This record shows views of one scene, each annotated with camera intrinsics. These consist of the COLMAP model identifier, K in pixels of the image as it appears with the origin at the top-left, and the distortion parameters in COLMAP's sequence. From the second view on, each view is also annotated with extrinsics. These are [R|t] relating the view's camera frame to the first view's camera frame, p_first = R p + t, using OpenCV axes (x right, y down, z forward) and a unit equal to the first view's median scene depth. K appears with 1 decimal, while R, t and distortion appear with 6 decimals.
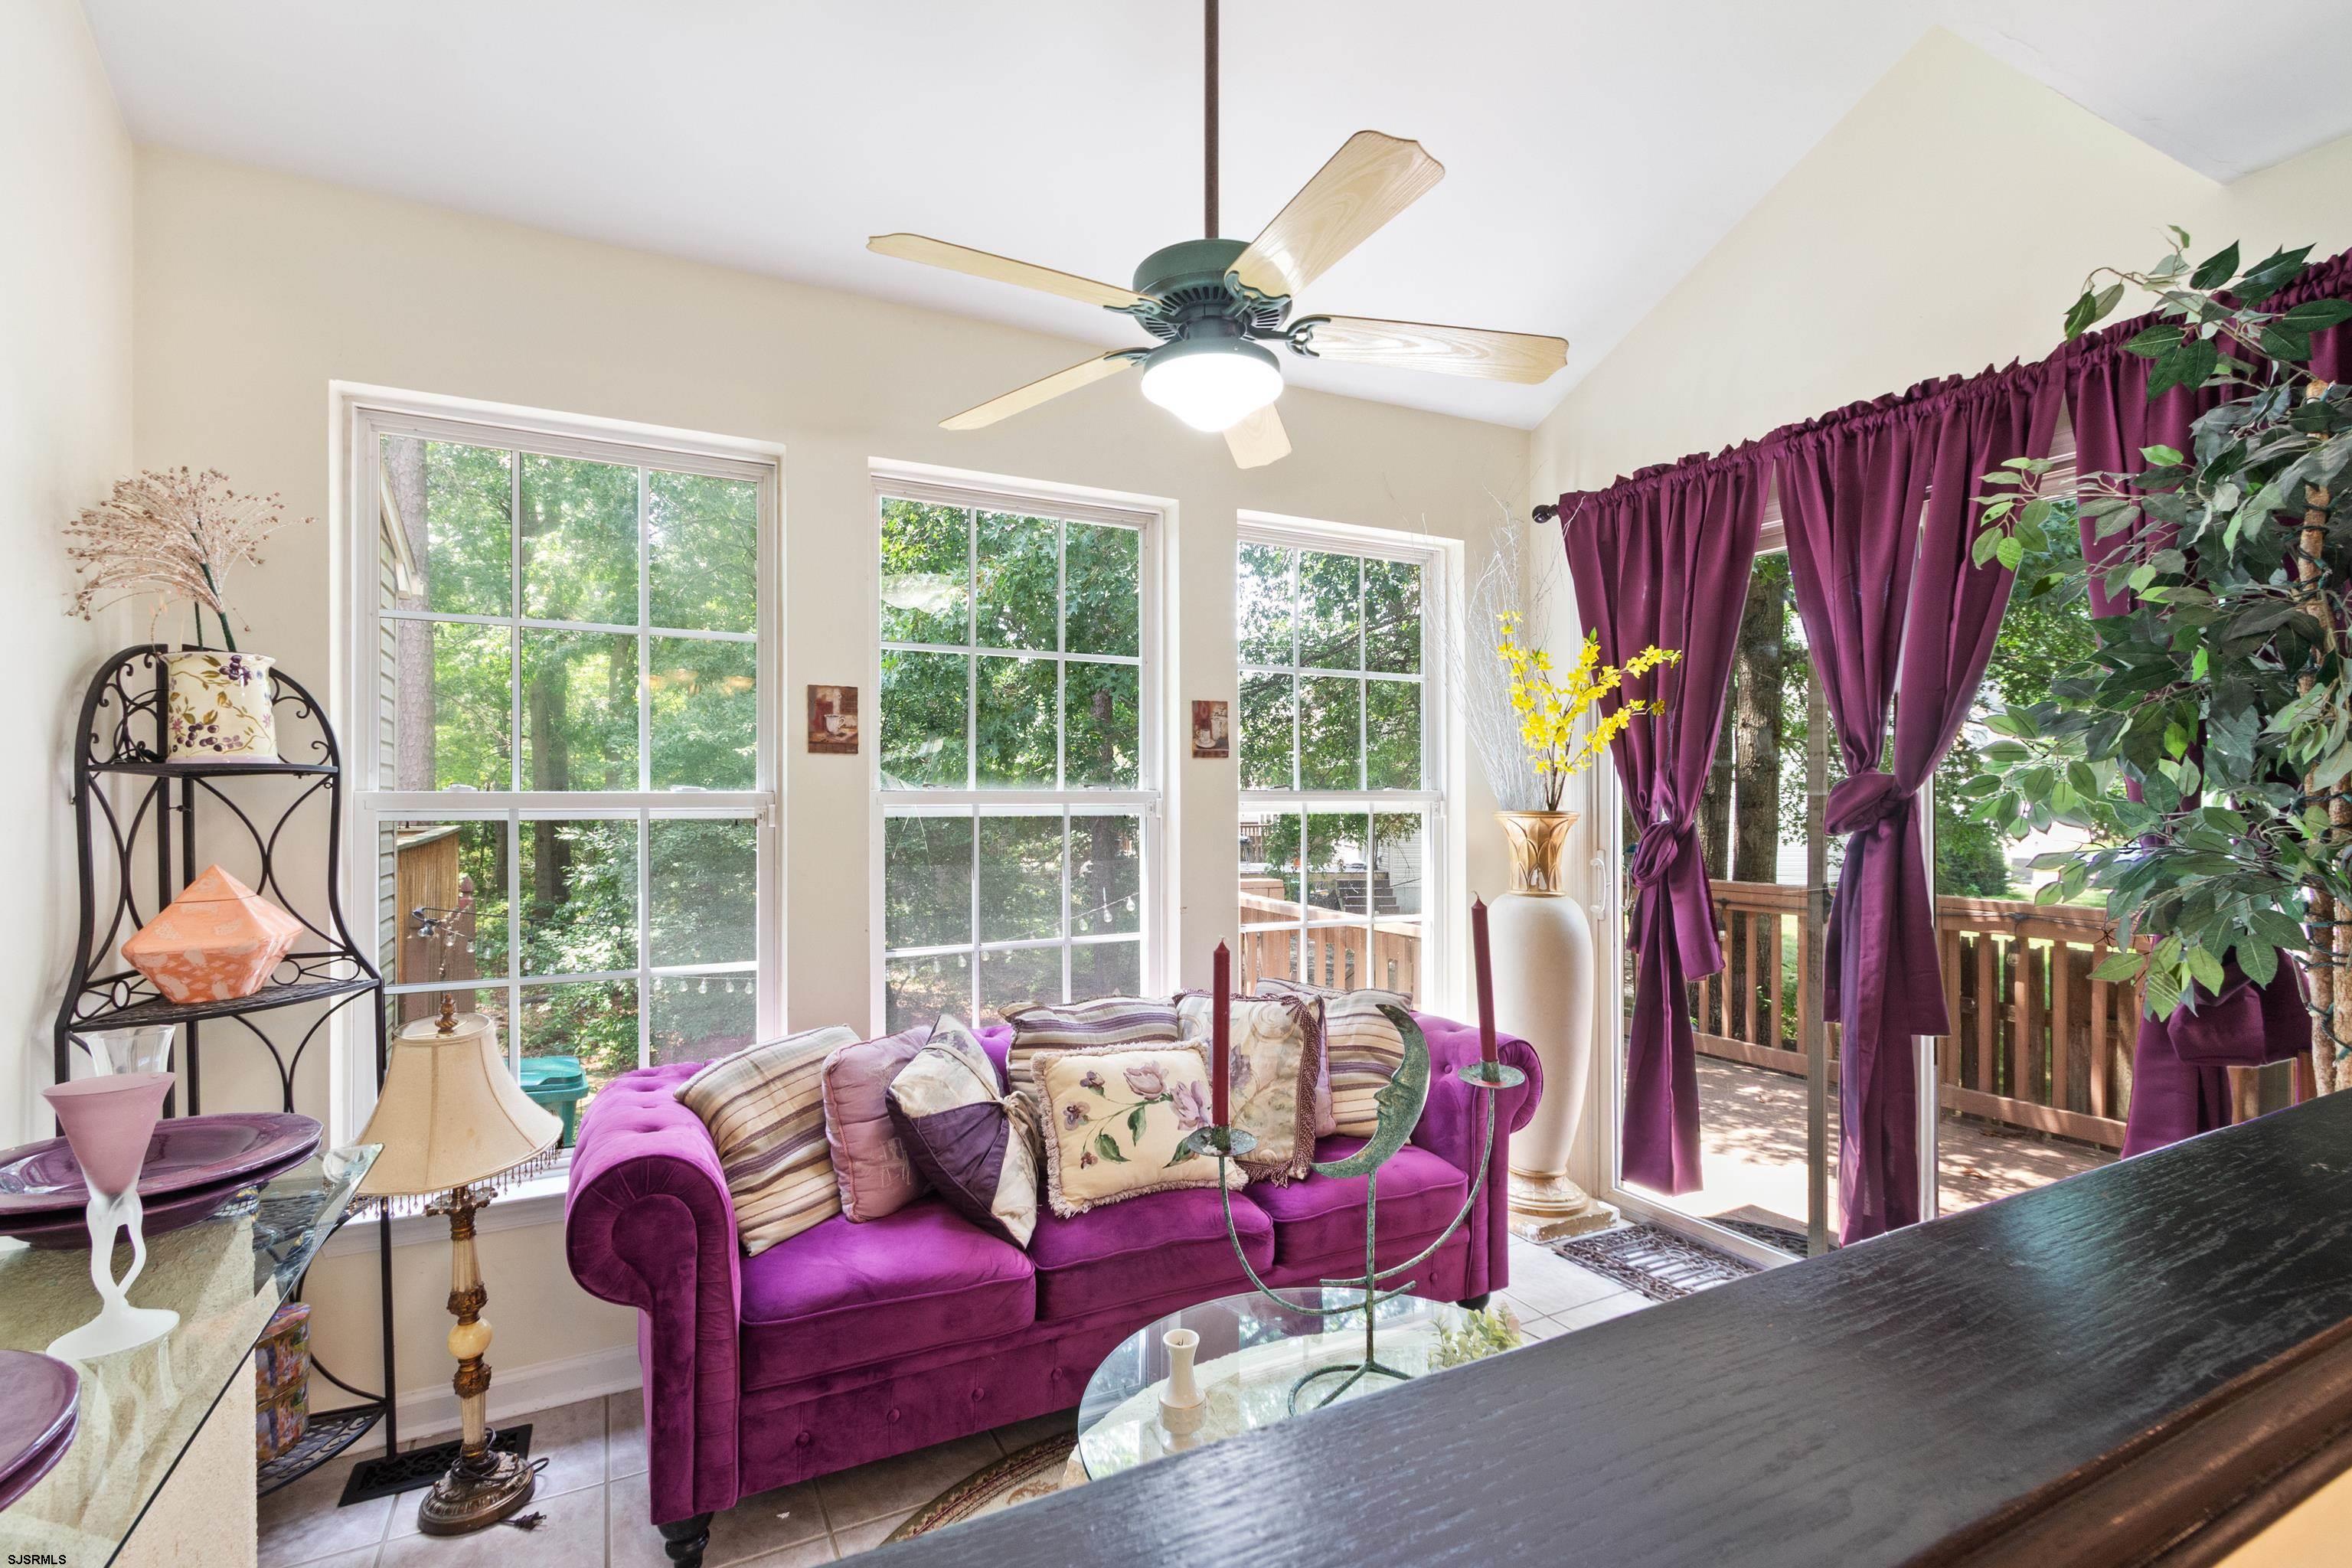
lens RADIAL K [[1099.0, 0, 1158.9], [0, 1099.0, 786.5], [0, 0, 1]] dist [0.007125, -0.001740]
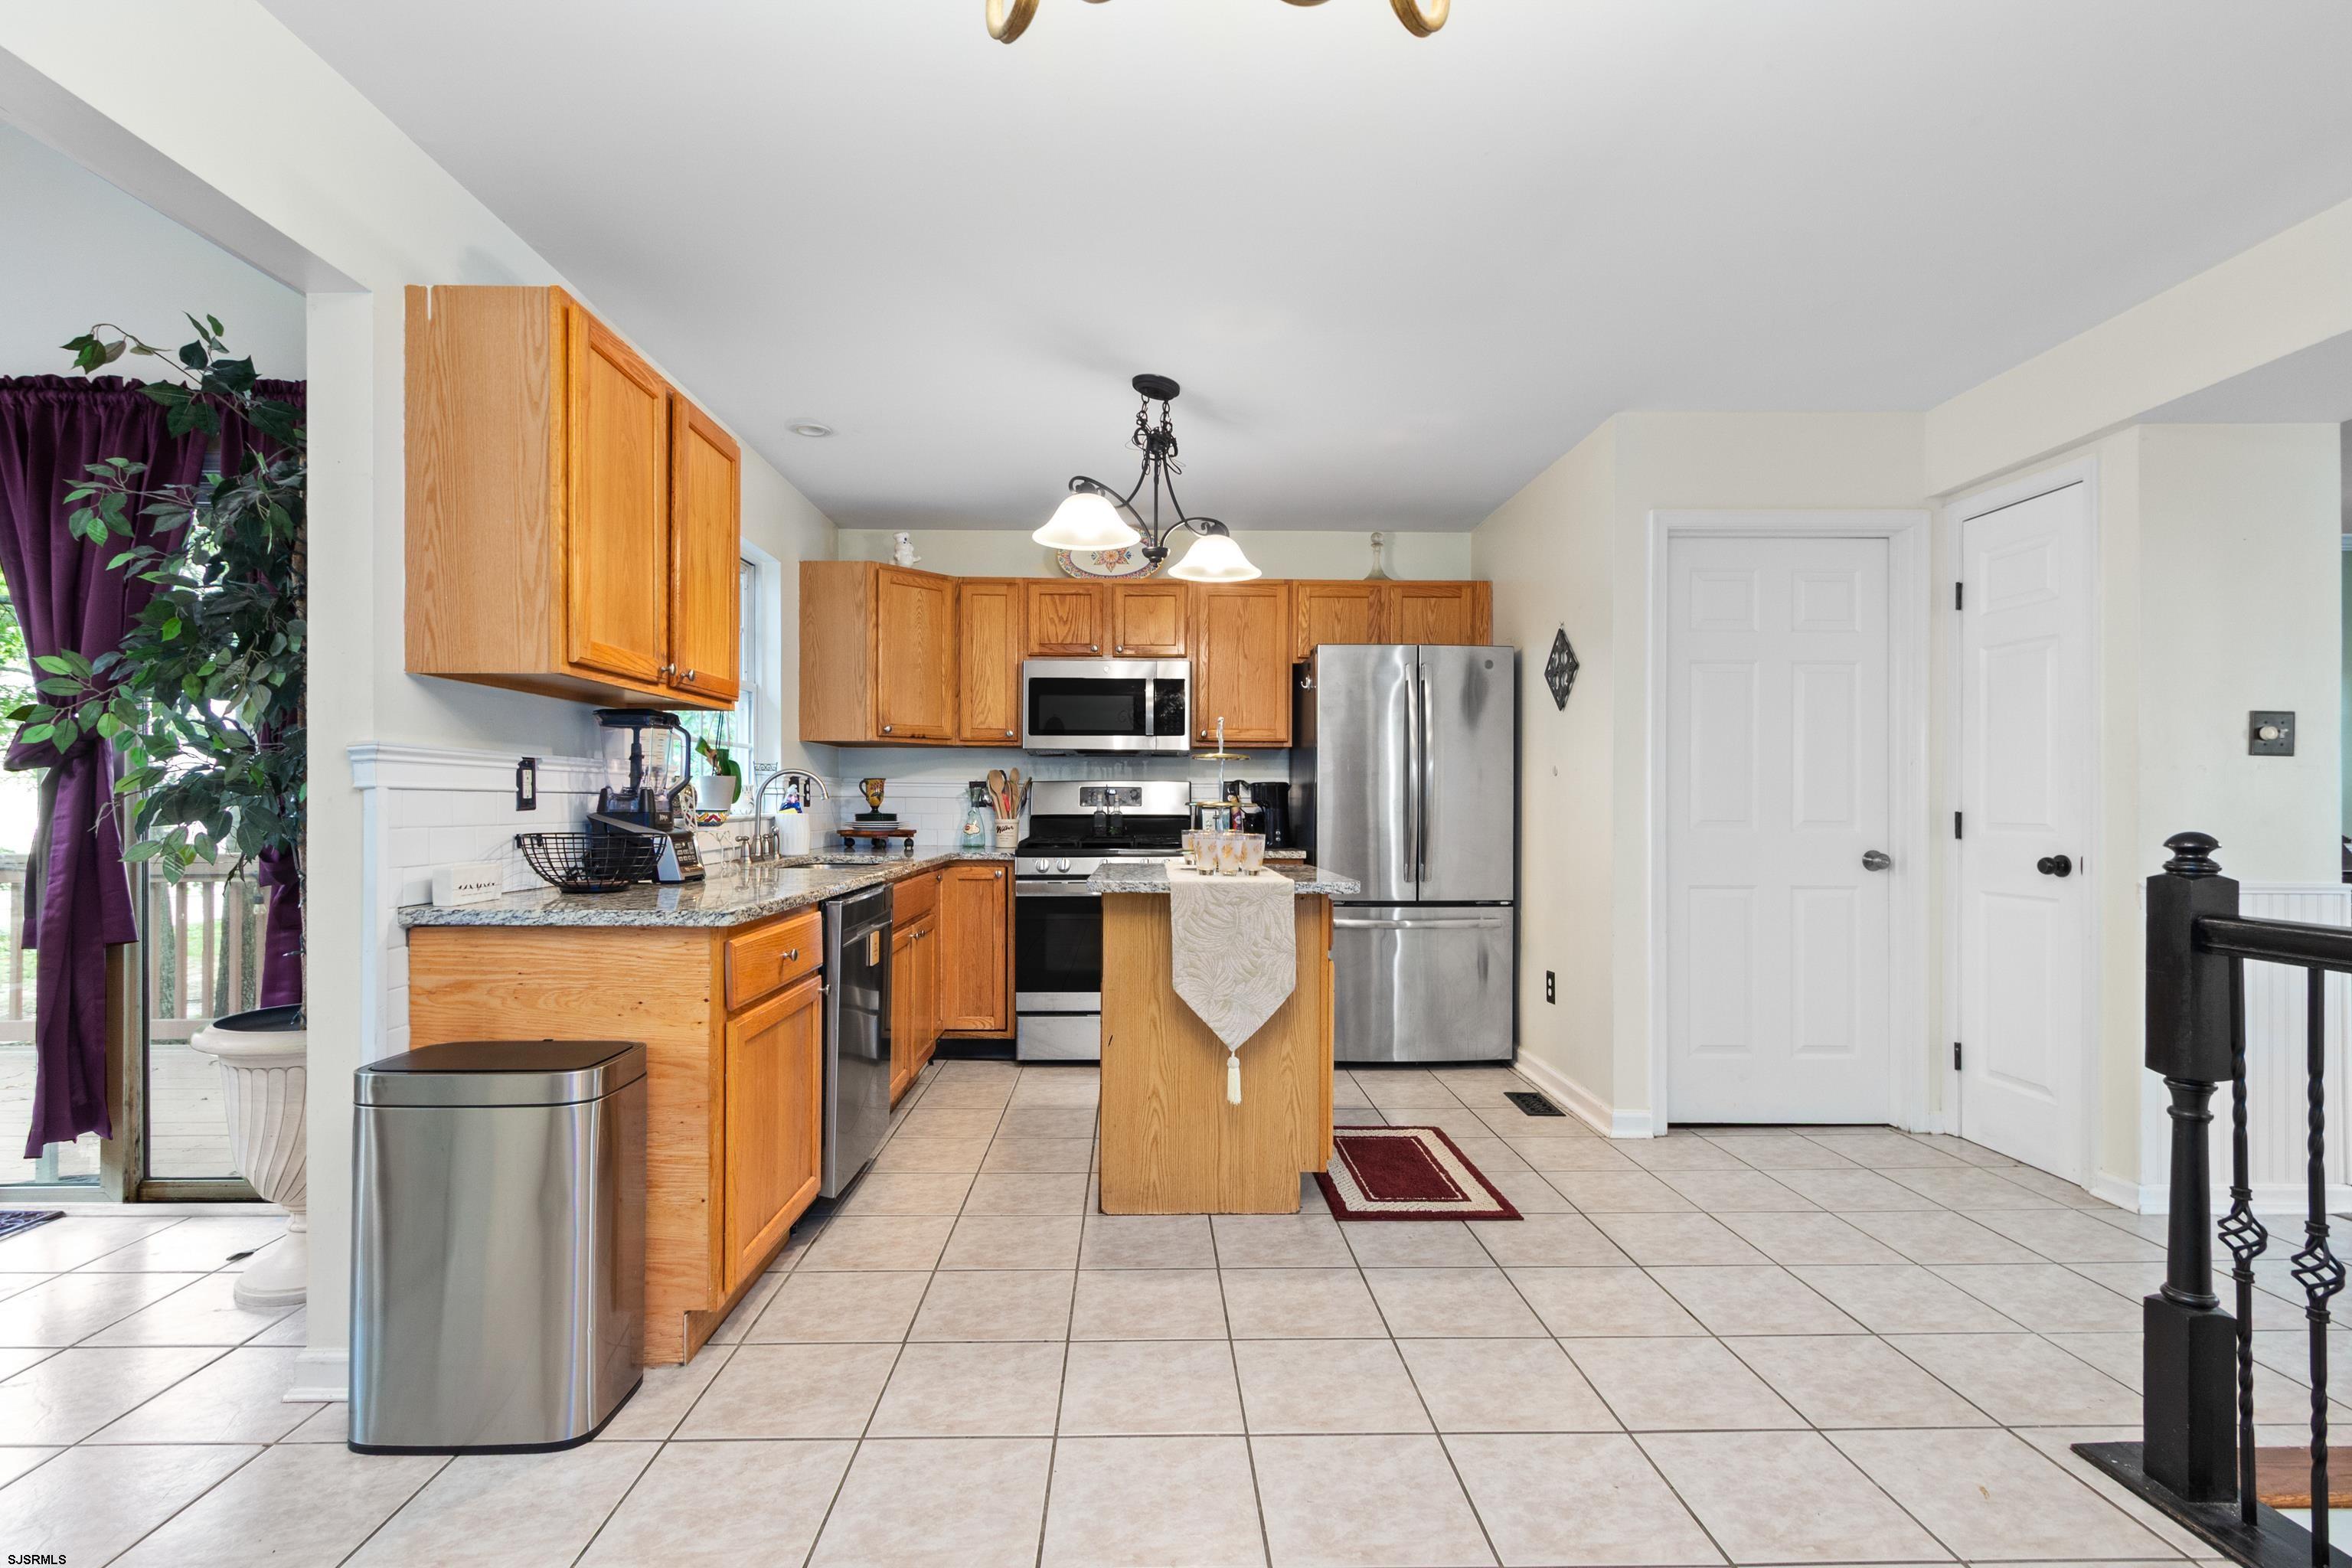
lens RADIAL K [[1073.9, 0, 1168.8], [0, 1073.9, 803.9], [0, 0, 1]] dist [0.000332, 0.005610]
pose [[0.448948, 0.000244, 0.893558, 0.204013], [-0.014163, 0.999876, 0.006843, 0.059506], [-0.893446, -0.015728, 0.448896, -0.547808]]
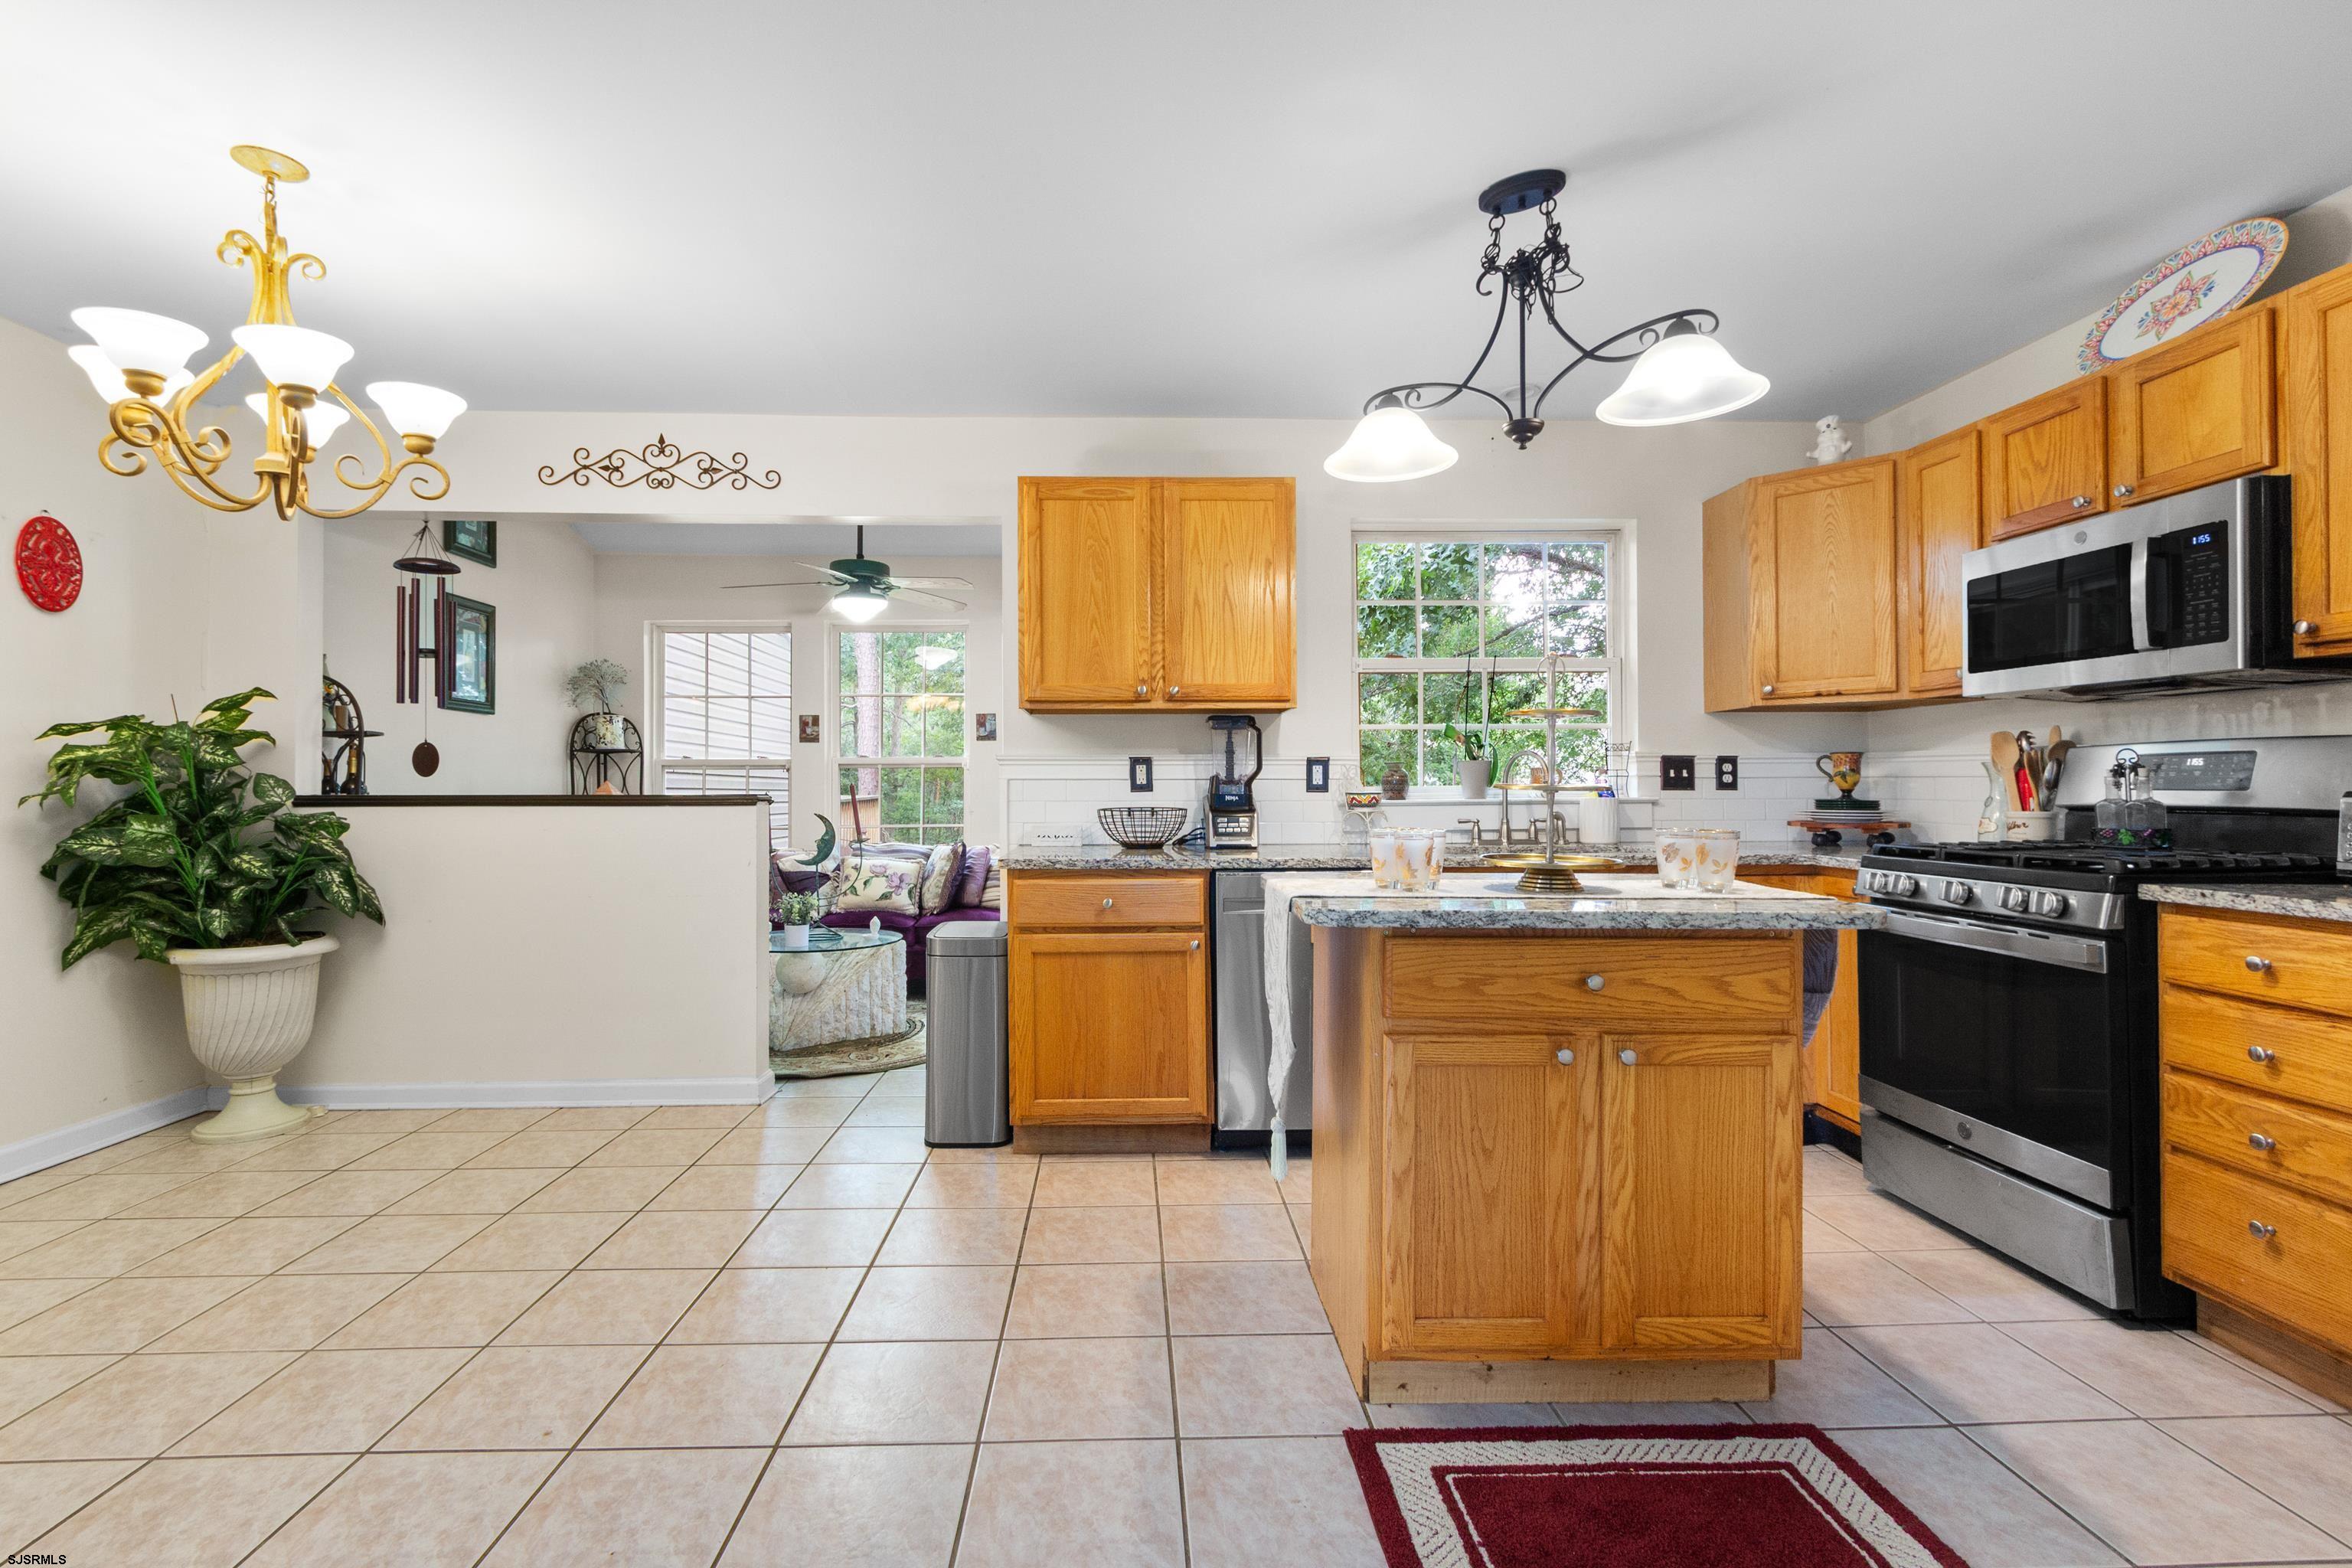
lens RADIAL K [[1077.9, 0, 1155.2], [0, 1077.9, 780.4], [0, 0, 1]] dist [0.004746, -0.000342]
pose [[0.896356, -0.003967, -0.443316, 1.736980], [0.007832, 0.999946, 0.006886, 0.053484], [0.443265, -0.009645, 0.896339, -0.979668]]
